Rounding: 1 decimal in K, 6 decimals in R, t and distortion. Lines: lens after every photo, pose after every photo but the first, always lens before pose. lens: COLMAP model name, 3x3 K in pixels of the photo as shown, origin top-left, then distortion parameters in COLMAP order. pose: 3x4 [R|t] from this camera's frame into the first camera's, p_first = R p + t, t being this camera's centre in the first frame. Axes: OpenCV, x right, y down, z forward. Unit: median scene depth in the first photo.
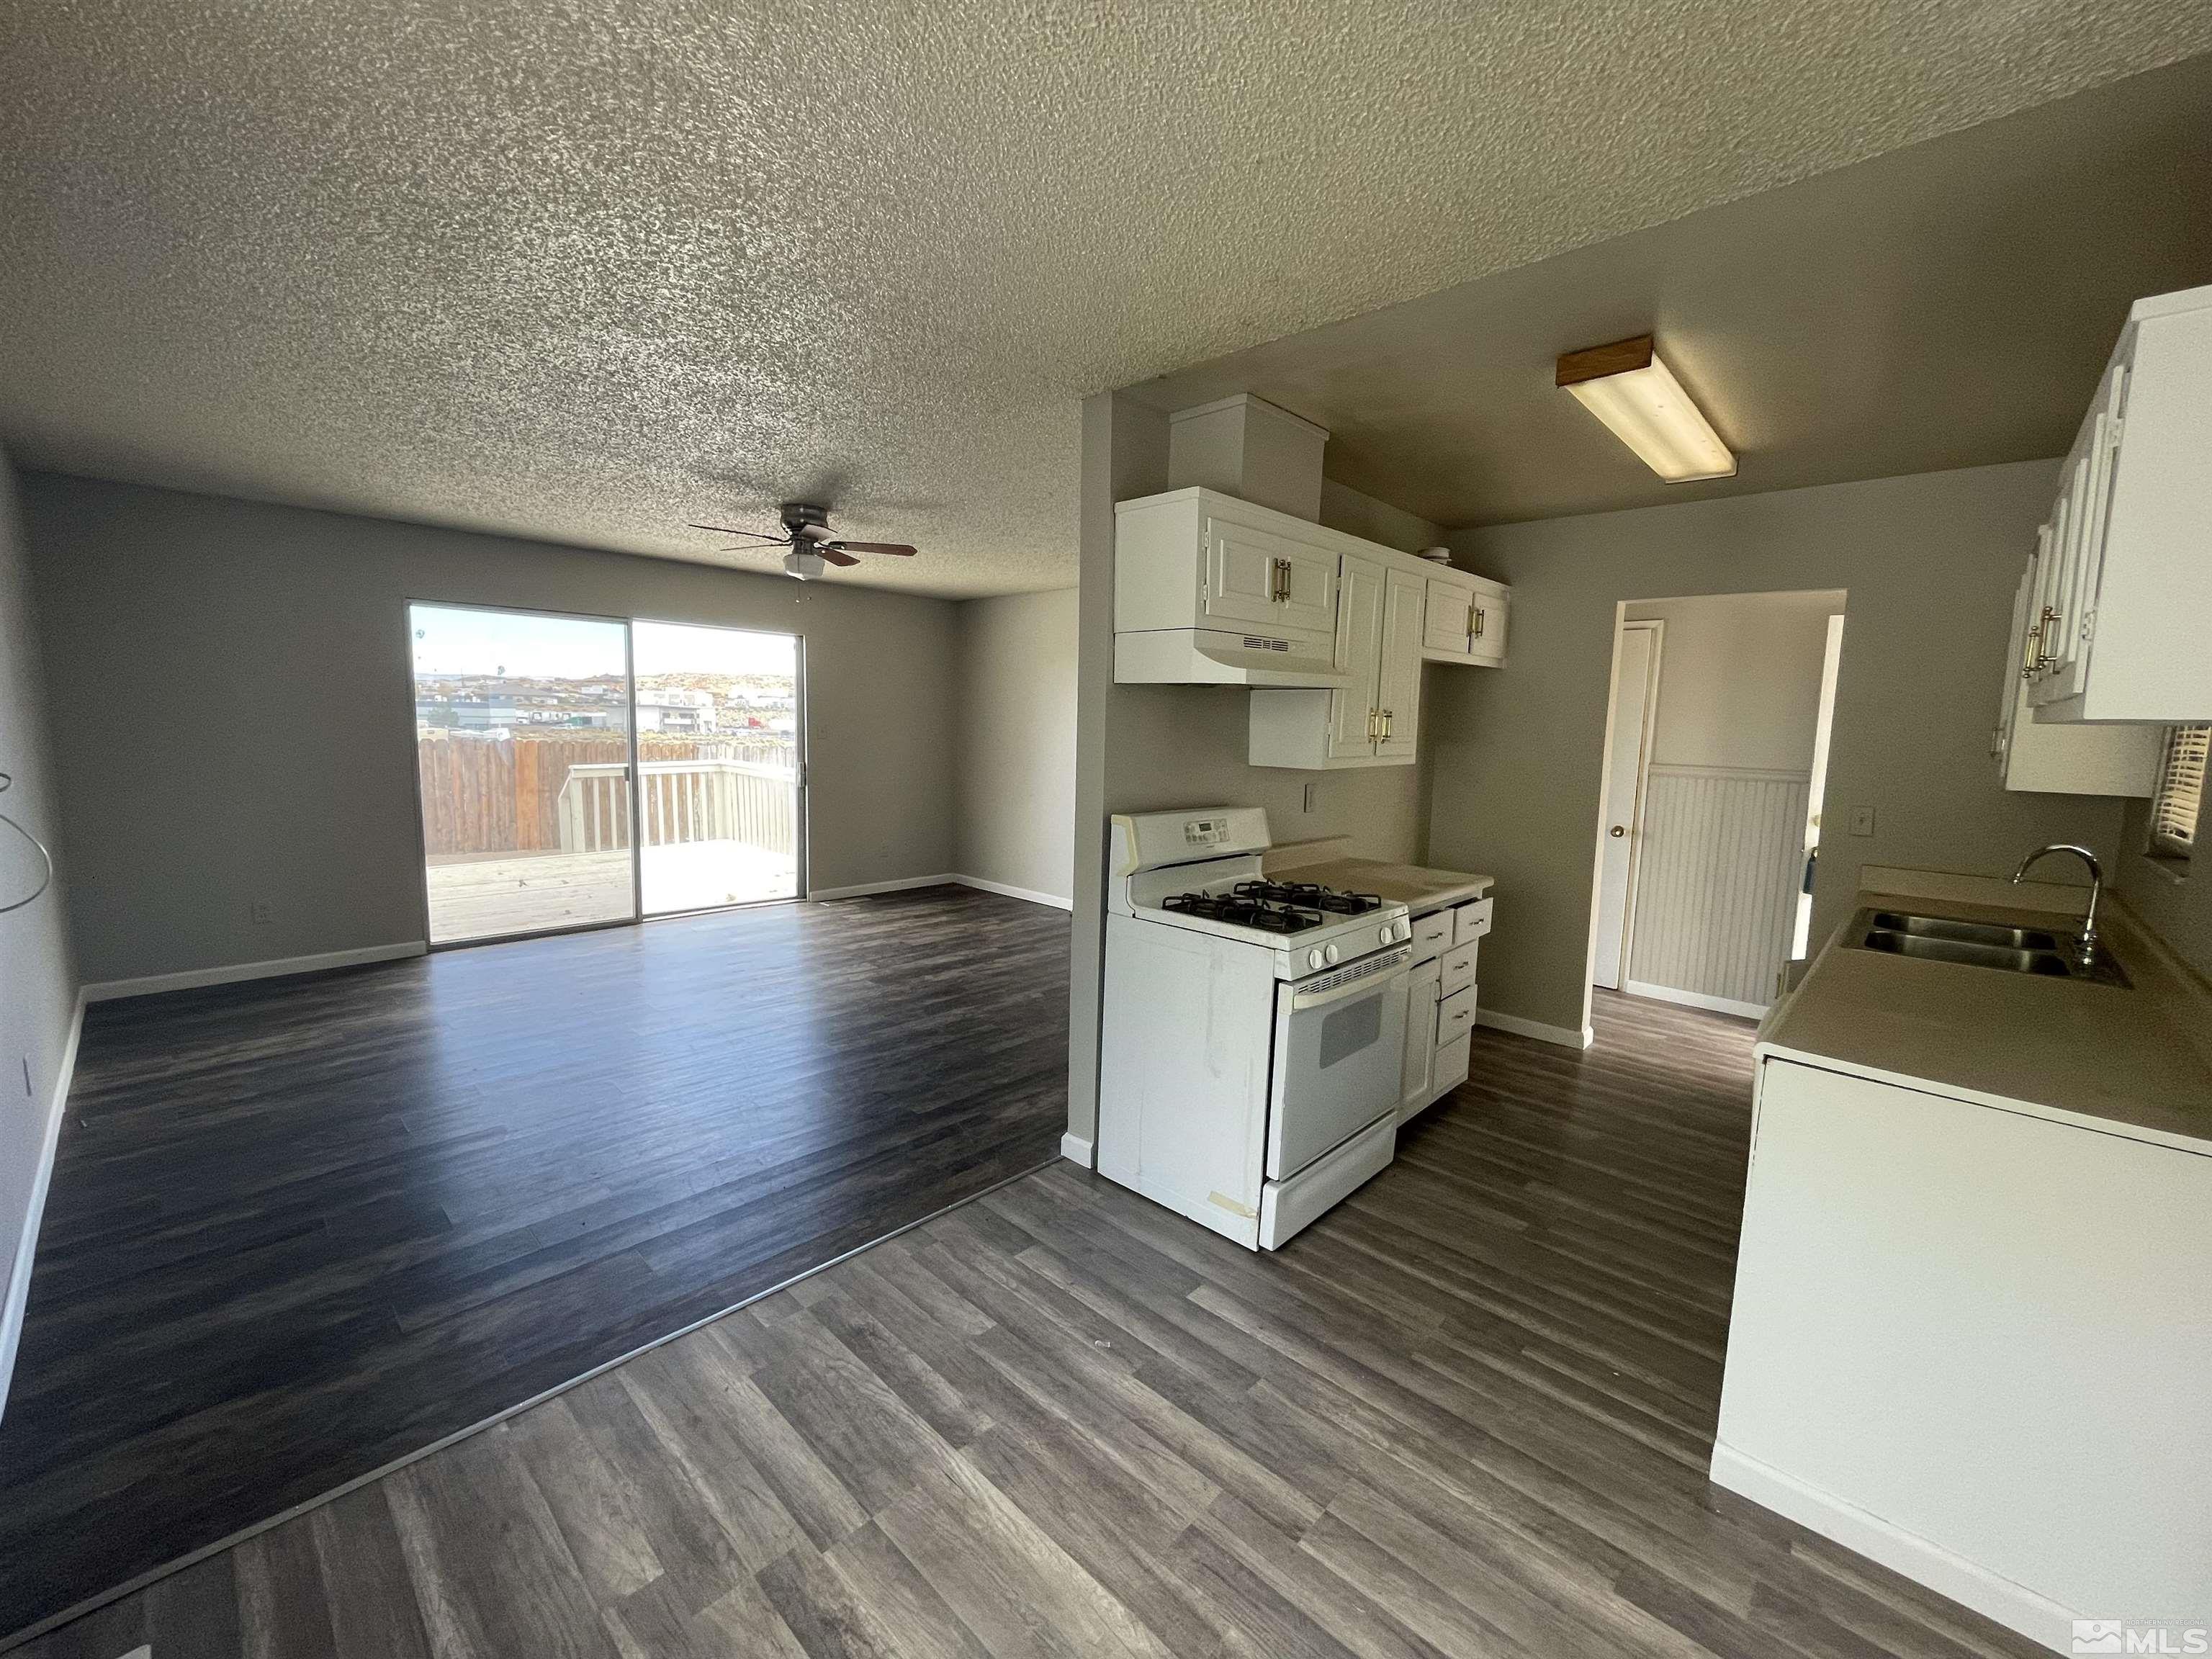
lens RADIAL K [[897.8, 0, 1107.7], [0, 897.8, 822.1], [0, 0, 1]] dist [-0.000794, -0.000009]
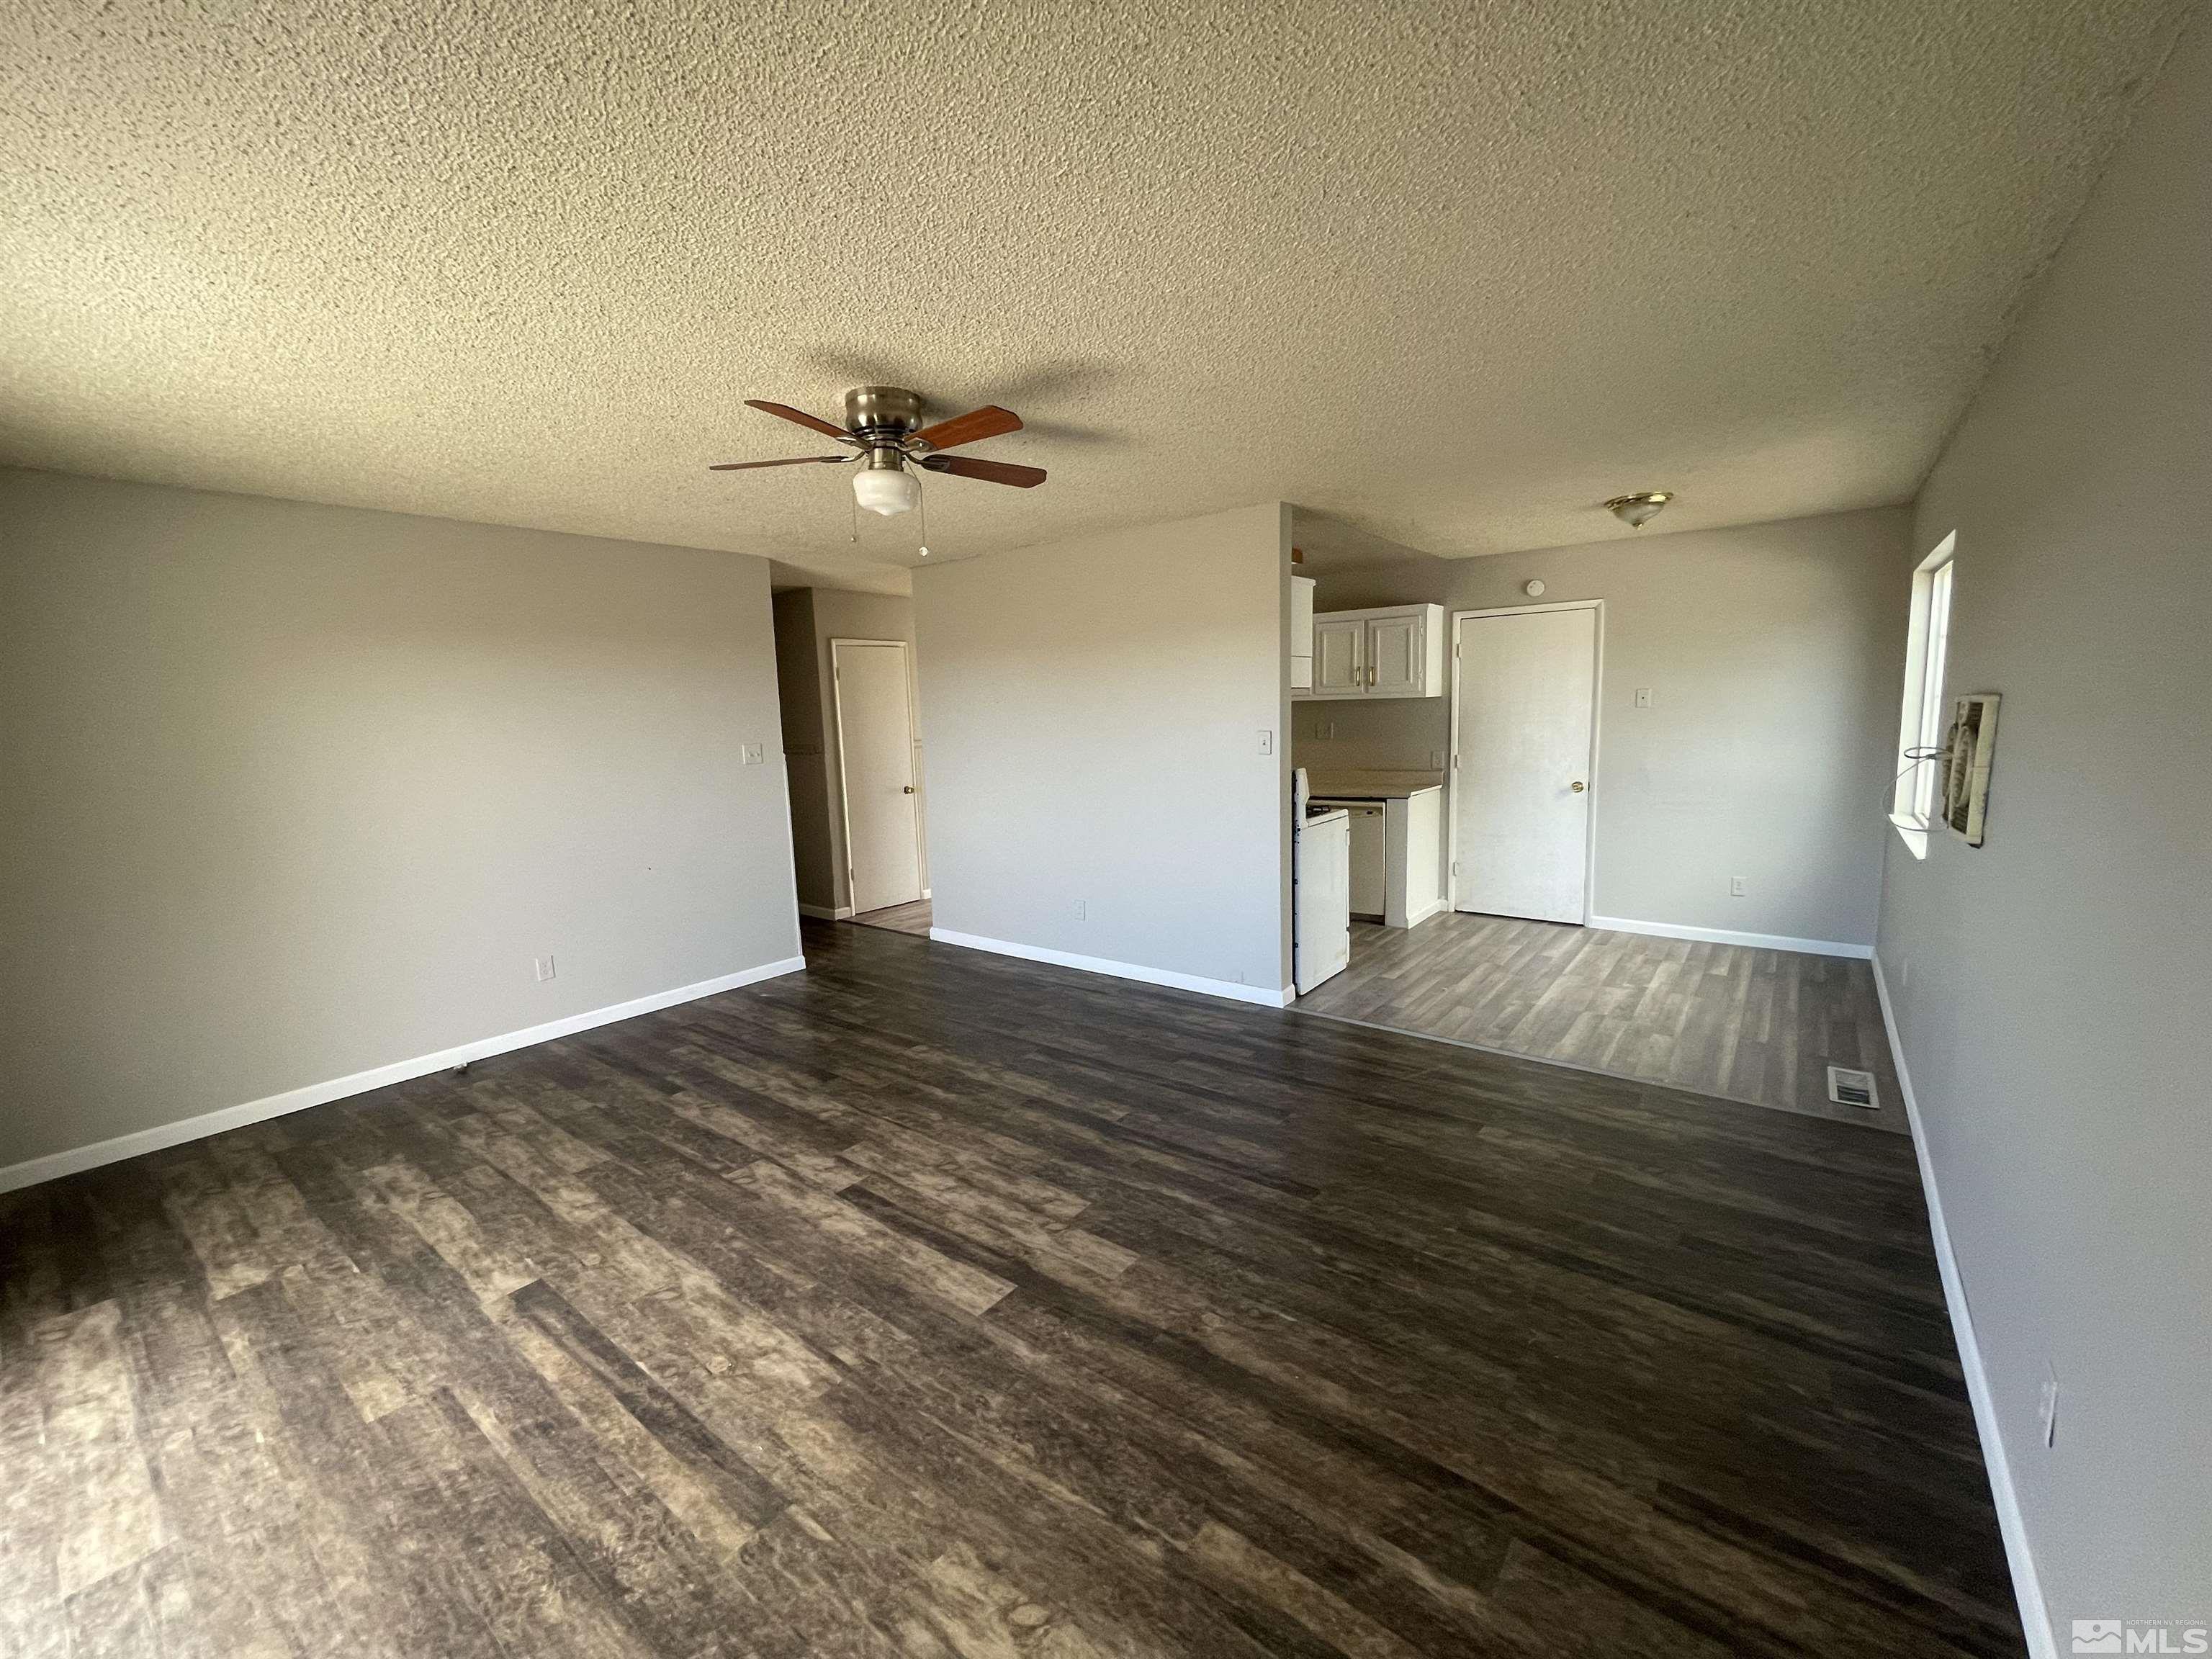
lens RADIAL K [[897.8, 0, 1107.1], [0, 897.8, 830.2], [0, 0, 1]] dist [-0.000794, -0.000009]
pose [[-0.096770, -0.158211, 0.982652, -1.851150], [0.145051, 0.974503, 0.171184, -0.265264], [-0.984680, 0.159100, -0.071354, 1.752893]]
